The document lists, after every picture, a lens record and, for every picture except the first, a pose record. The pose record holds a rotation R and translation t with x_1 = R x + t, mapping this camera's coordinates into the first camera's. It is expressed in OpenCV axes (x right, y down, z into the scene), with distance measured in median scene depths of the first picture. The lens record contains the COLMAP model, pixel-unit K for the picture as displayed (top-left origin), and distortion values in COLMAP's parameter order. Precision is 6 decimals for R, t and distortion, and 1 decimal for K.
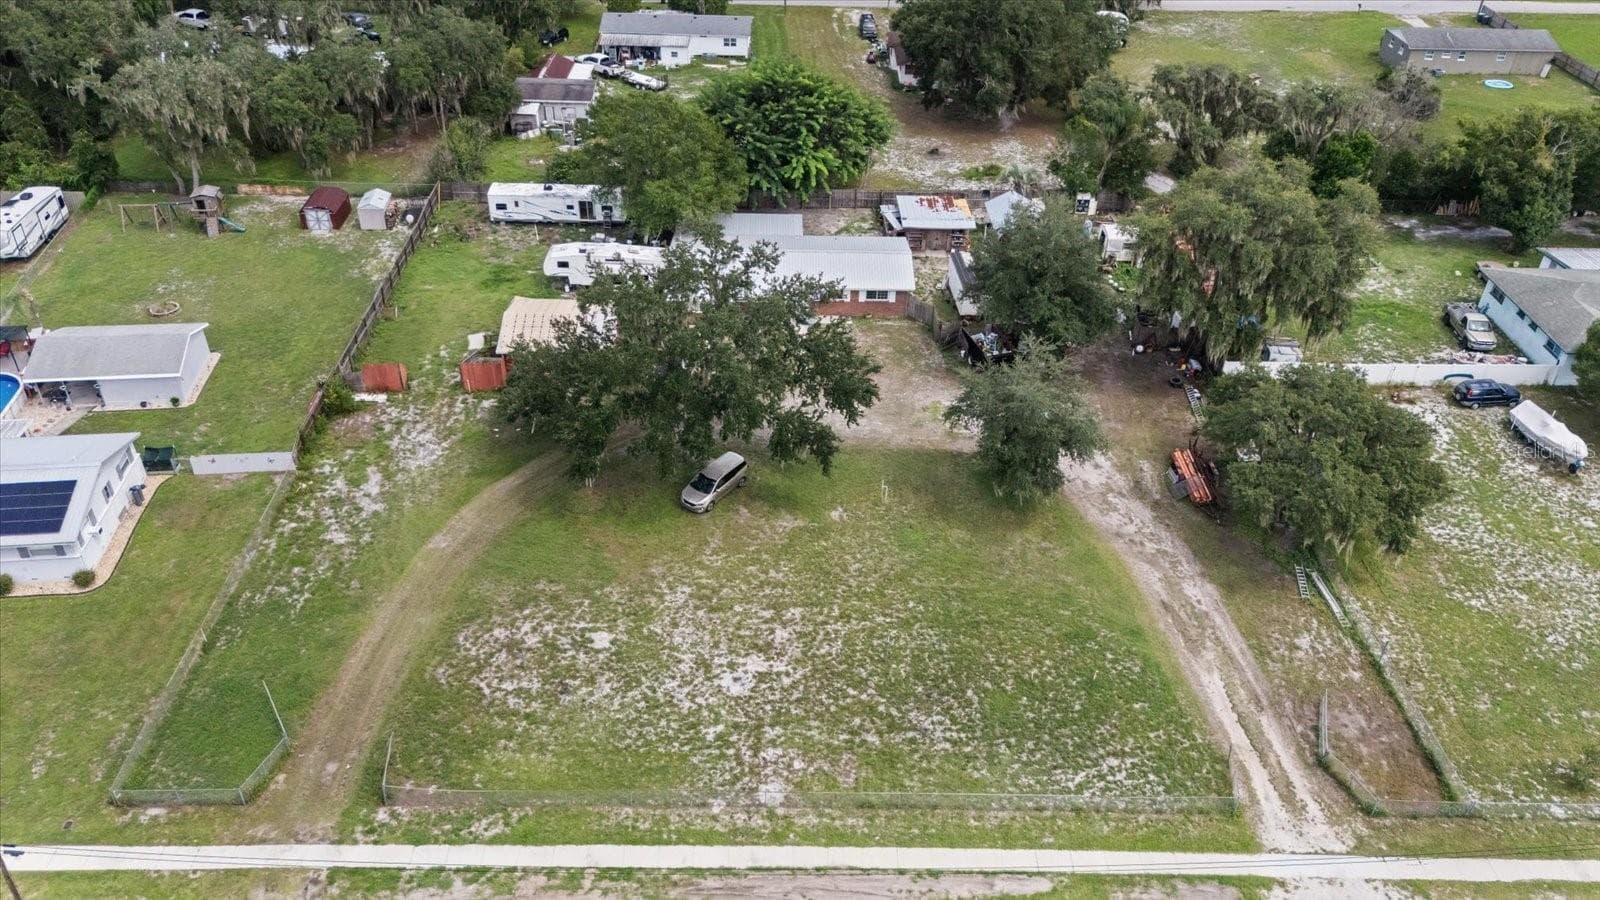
lens RADIAL K [[1201.0, 0, 794.5], [0, 1201.0, 445.1], [0, 0, 1]] dist [0.074873, -0.058521]
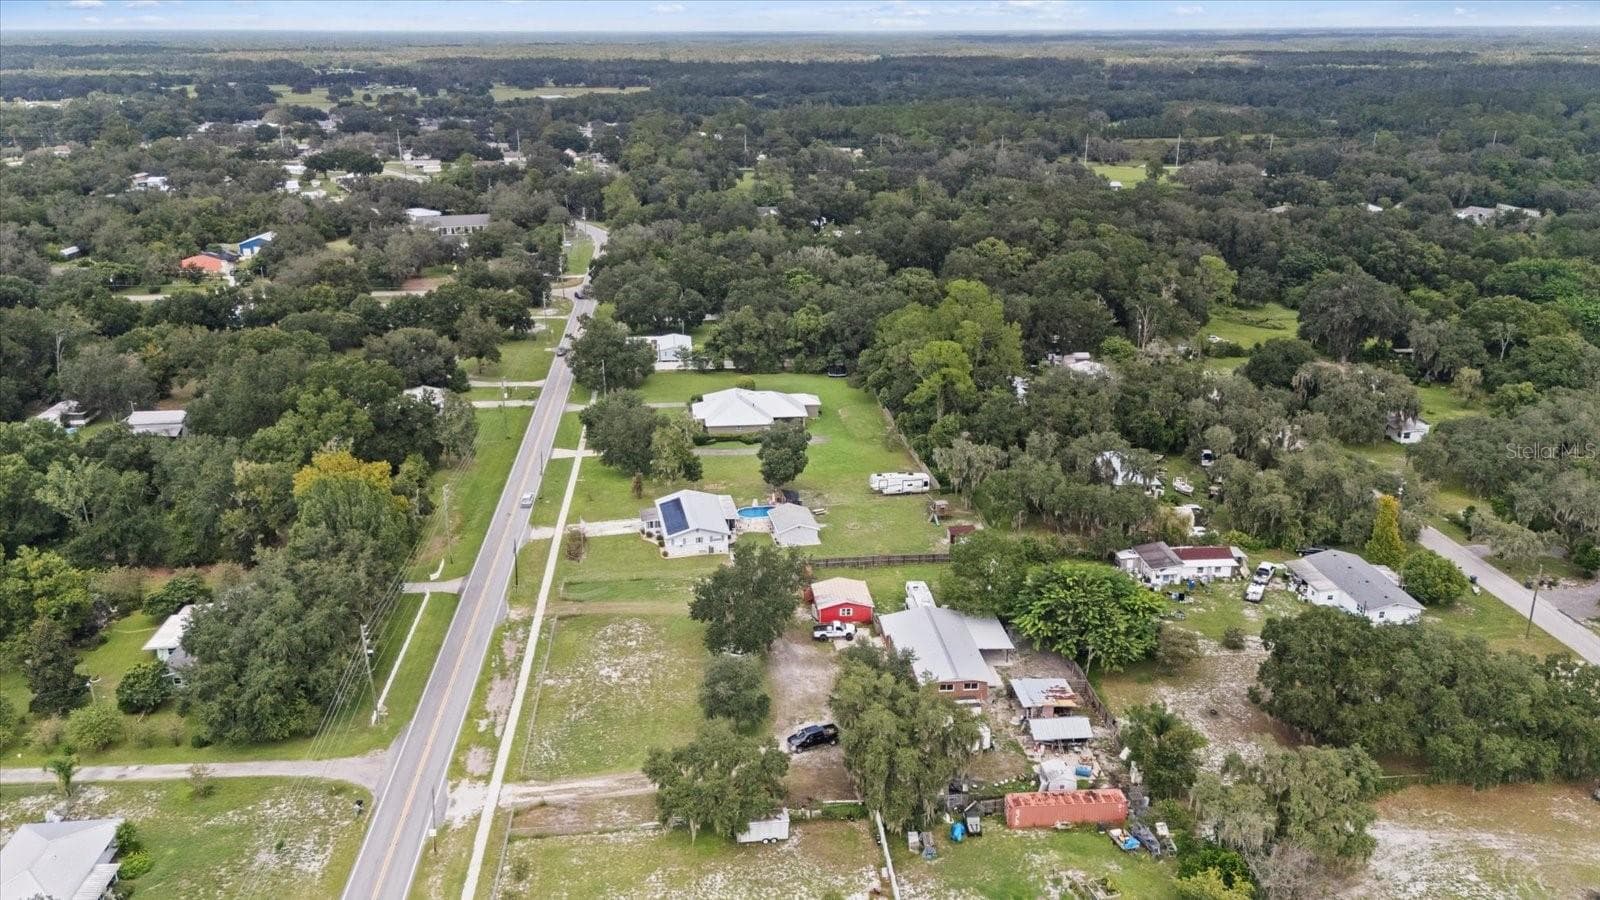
lens RADIAL K [[1201.0, 0, 794.5], [0, 1201.0, 445.1], [0, 0, 1]] dist [0.074873, -0.058521]
pose [[0.088707, 0.297708, -0.950527, 1.635886], [-0.565415, 0.800686, 0.198010, -0.657964], [0.820022, 0.519877, 0.239355, 0.350416]]
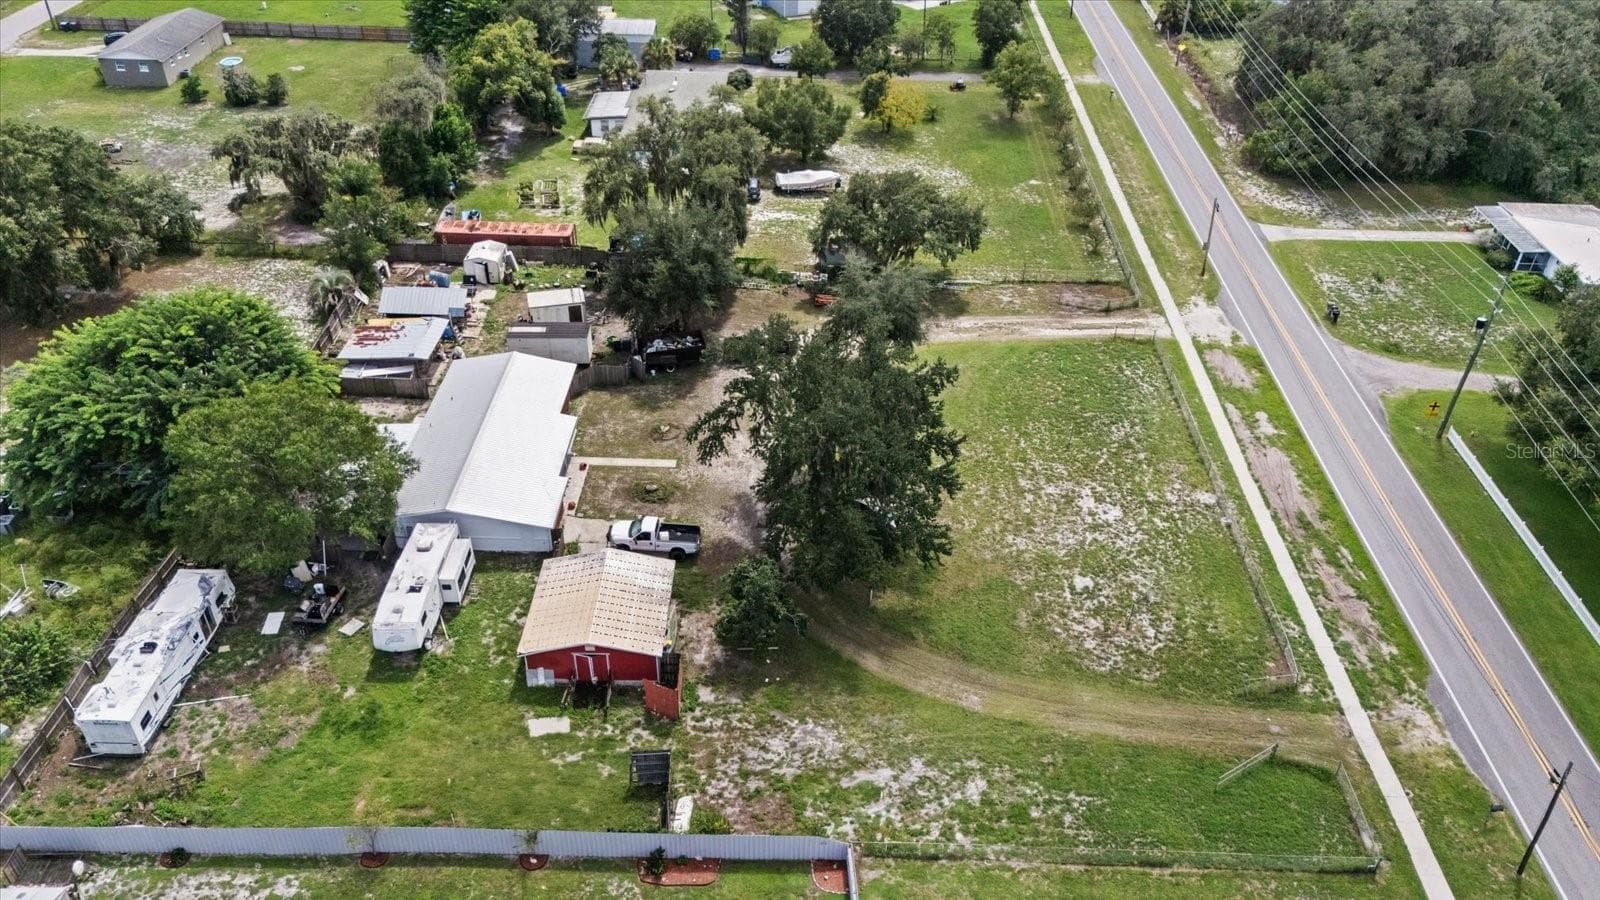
lens RADIAL K [[1181.6, 0, 807.7], [0, 1181.6, 443.2], [0, 0, 1]] dist [0.072840, -0.070994]
pose [[0.028786, -0.592173, 0.805296, -0.784580], [0.554661, 0.679685, 0.479978, -0.490411], [-0.831578, 0.432850, 0.348021, 0.579500]]
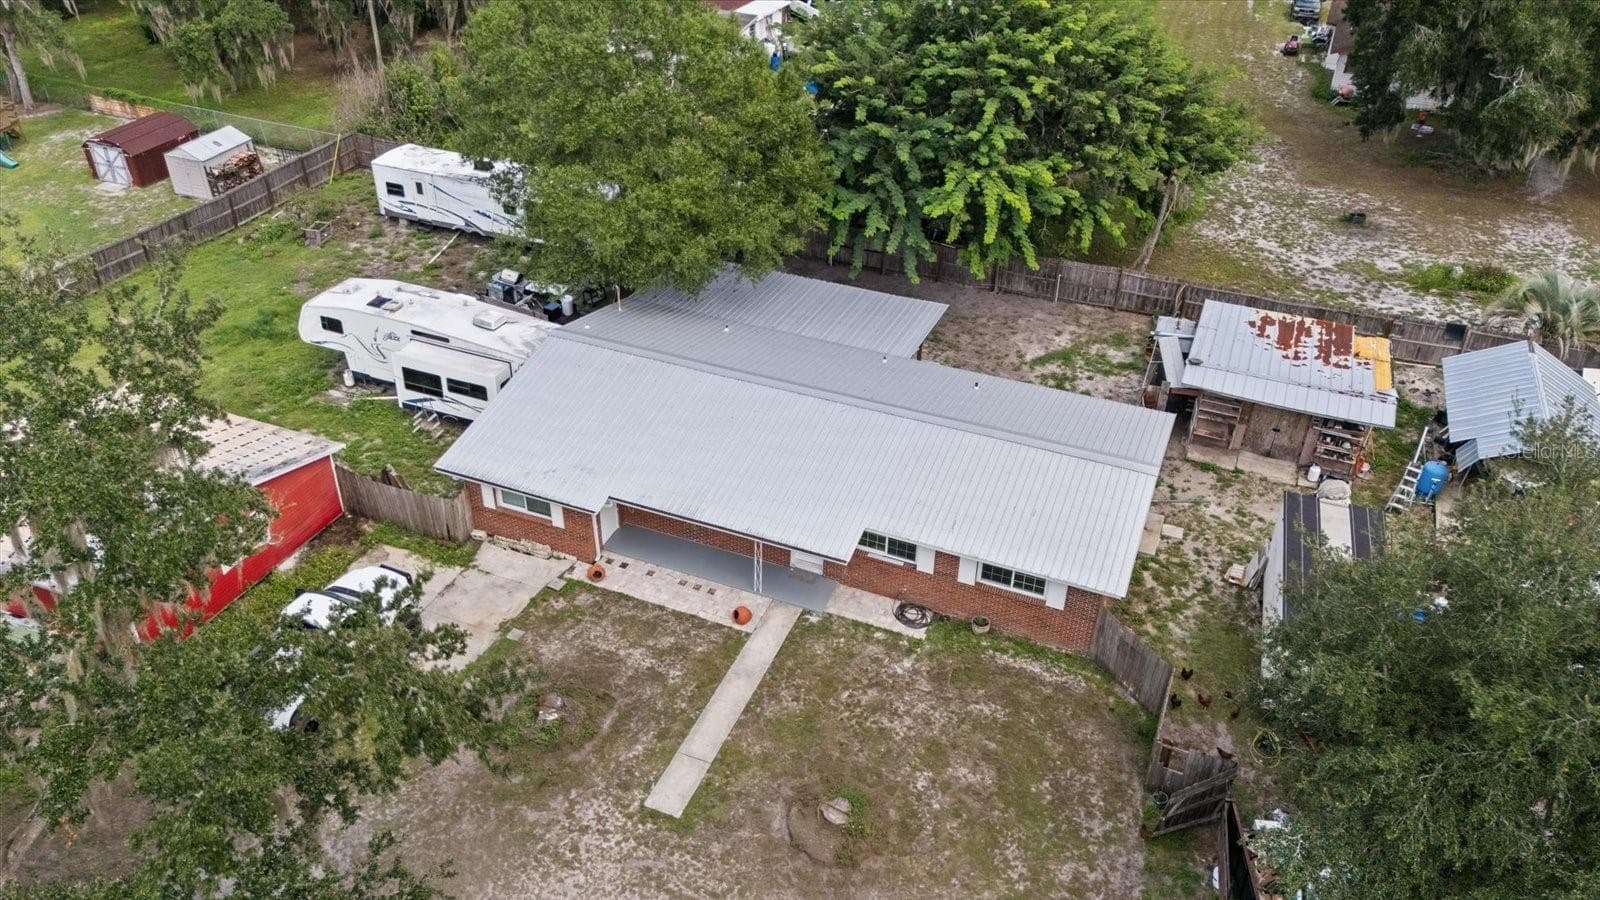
lens RADIAL K [[1181.6, 0, 807.7], [0, 1181.6, 443.2], [0, 0, 1]] dist [0.072840, -0.070994]
pose [[0.923290, 0.210384, -0.321362, 0.126478], [-0.221206, 0.975223, 0.002905, -0.165812], [0.314011, 0.068405, 0.946952, 0.733110]]
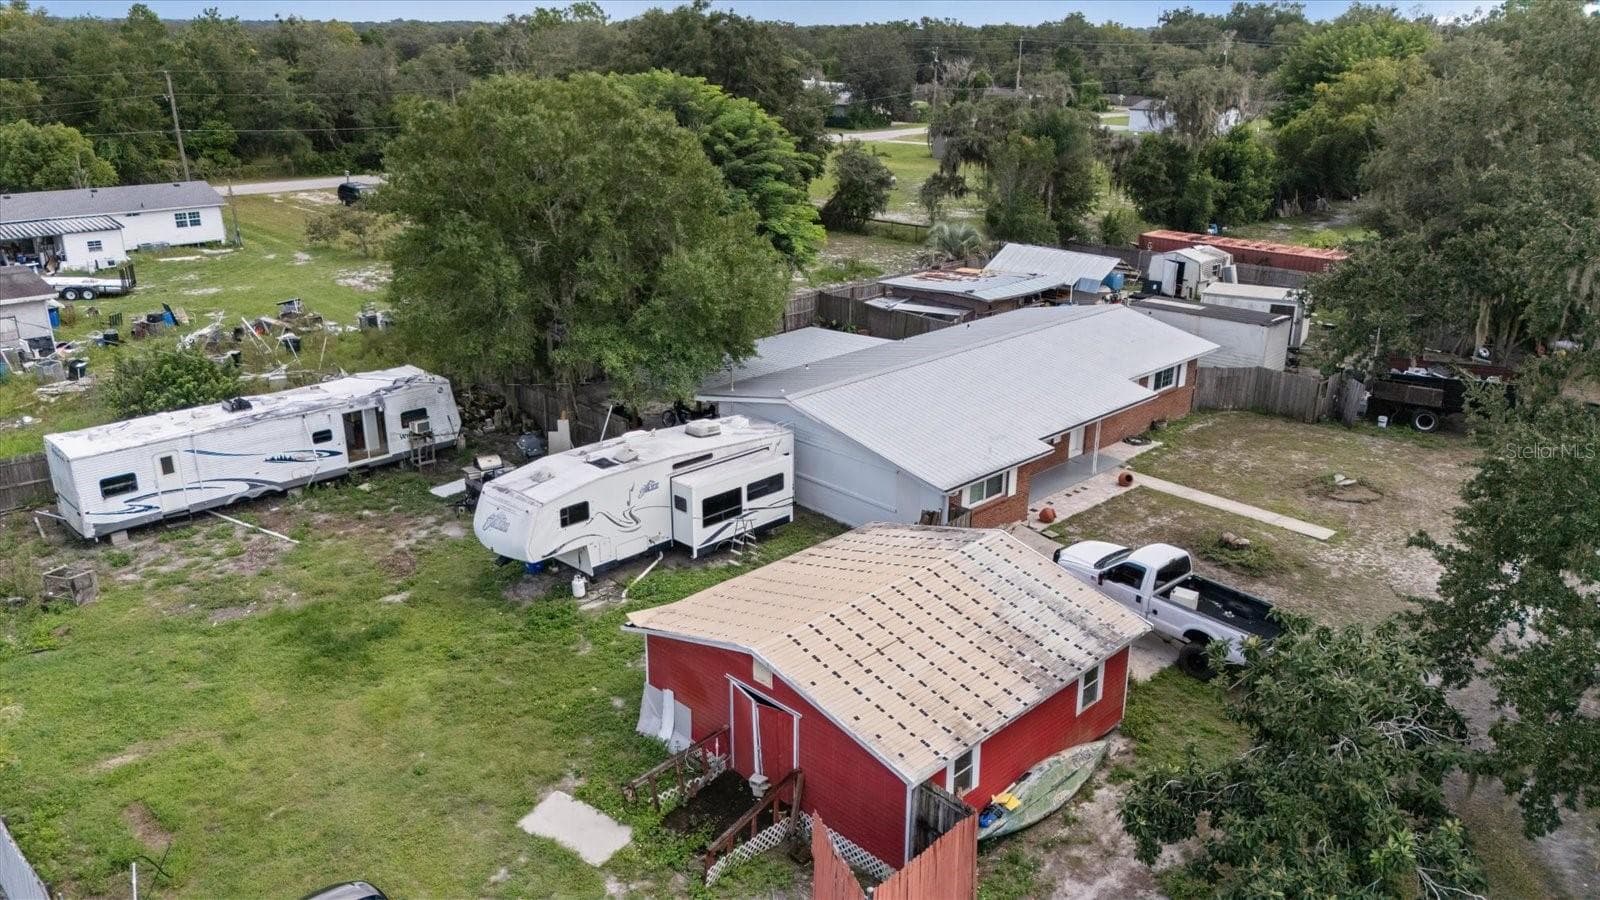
lens RADIAL K [[1181.6, 0, 807.7], [0, 1181.6, 443.2], [0, 0, 1]] dist [0.072840, -0.070994]
pose [[0.719052, -0.244995, 0.650340, -0.396886], [0.403248, 0.909239, -0.103326, -0.121408], [-0.566000, 0.336545, 0.752583, 0.800802]]
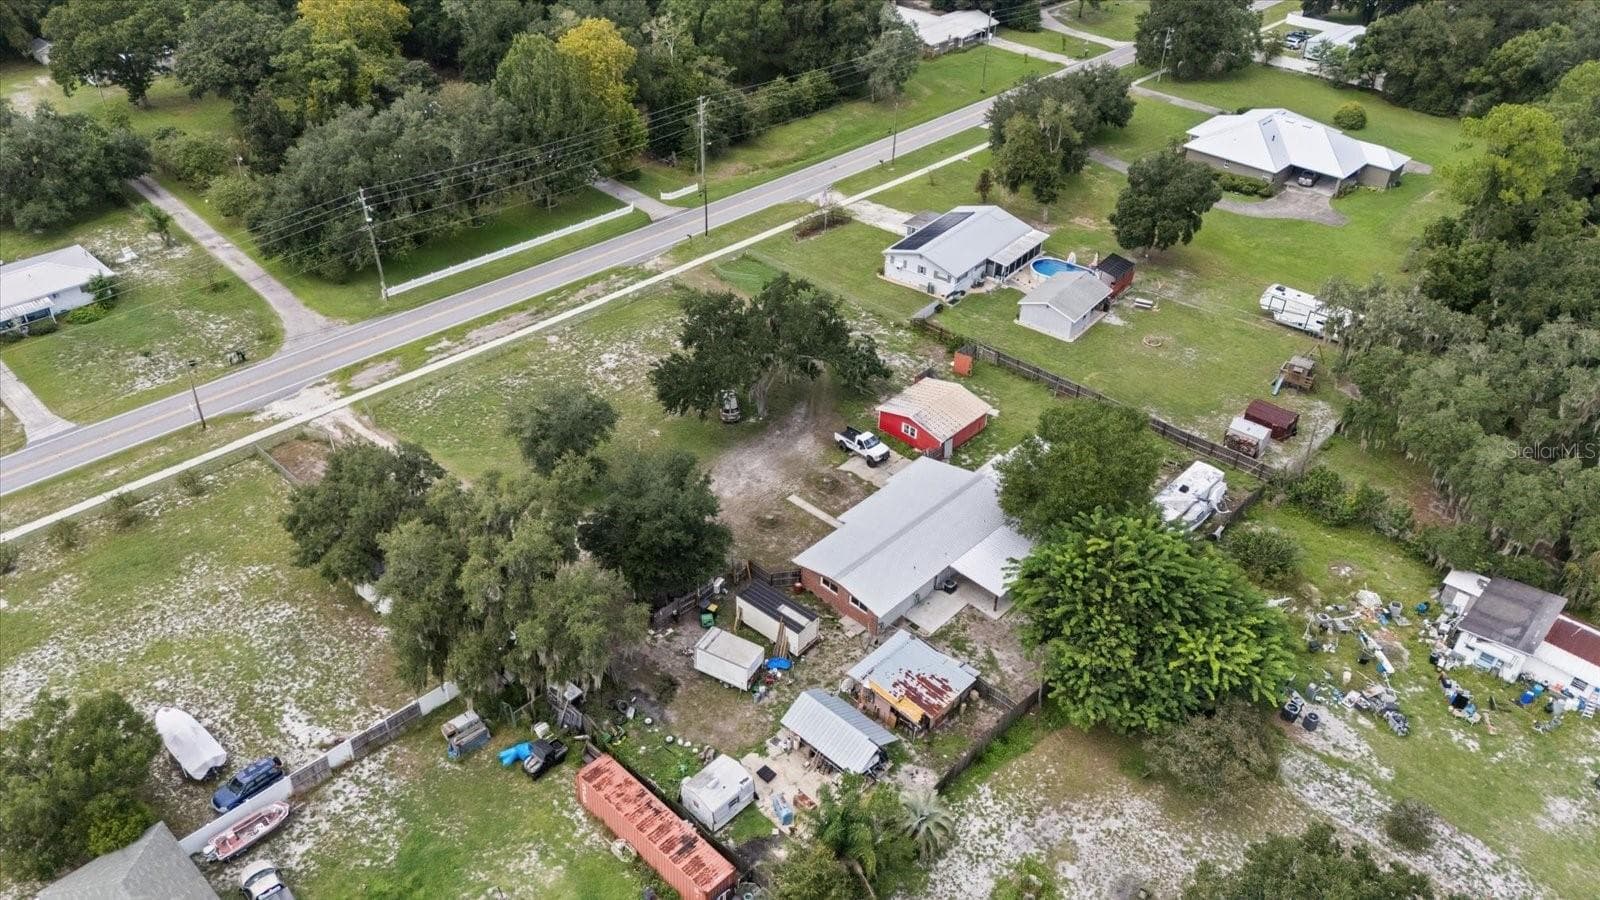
lens RADIAL K [[1181.6, 0, 807.7], [0, 1181.6, 443.2], [0, 0, 1]] dist [0.072840, -0.070994]
pose [[-0.688366, 0.379241, -0.618327, 0.744202], [-0.449771, 0.445622, 0.774033, -1.056935], [0.569085, 0.810924, -0.136180, 1.162871]]
